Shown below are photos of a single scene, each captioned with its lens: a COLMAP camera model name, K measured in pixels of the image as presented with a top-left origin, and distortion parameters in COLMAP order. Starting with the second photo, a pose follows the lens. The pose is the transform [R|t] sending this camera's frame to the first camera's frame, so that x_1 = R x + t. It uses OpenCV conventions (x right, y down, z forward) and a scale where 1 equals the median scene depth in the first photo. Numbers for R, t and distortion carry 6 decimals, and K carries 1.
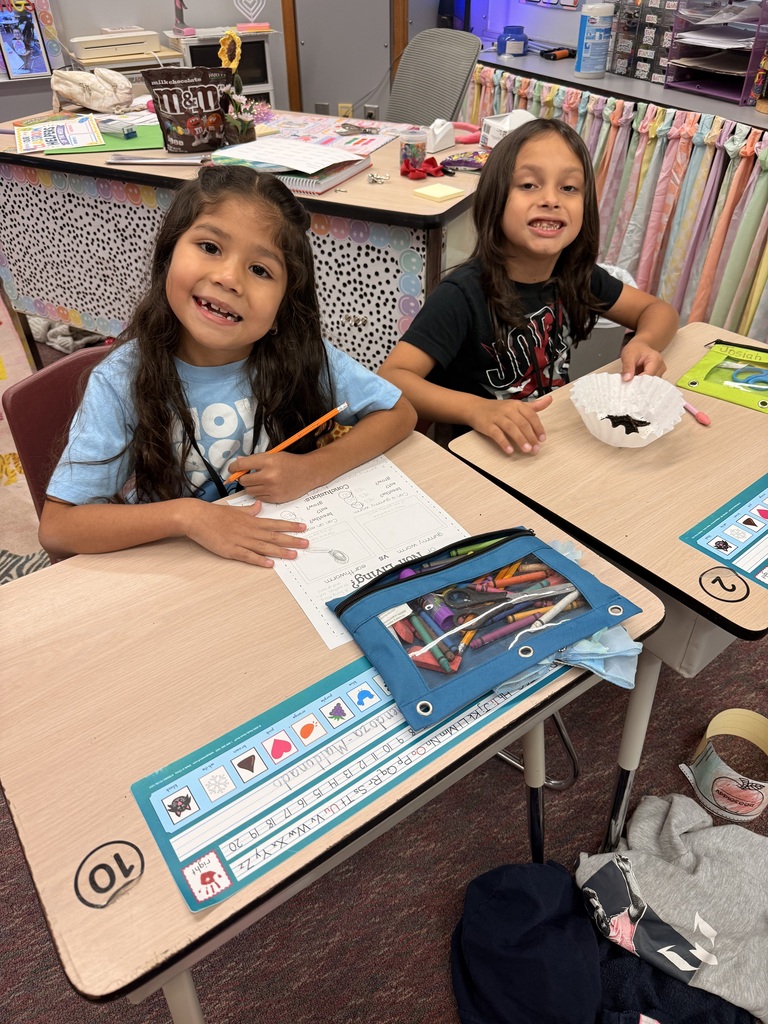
lens RADIAL K [[713.7, 0, 370.7], [0, 713.7, 515.3], [0, 0, 1]] dist [-0.018070, 0.004462]
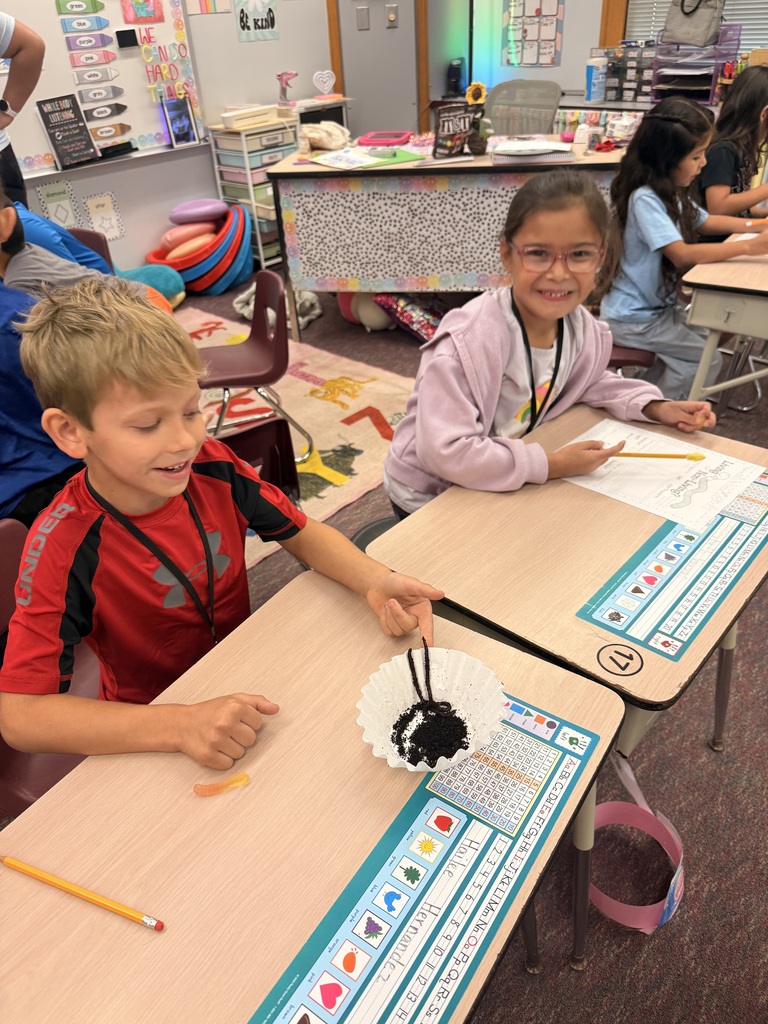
lens RADIAL K [[733.7, 0, 384.0], [0, 733.7, 512.0], [0, 0, 1]] dist [-0.009930, -0.007035]
pose [[0.954804, -0.208845, 0.211500, -0.697754], [0.229280, 0.970315, -0.076934, 0.271532], [-0.189154, 0.121950, 0.974345, -0.365387]]
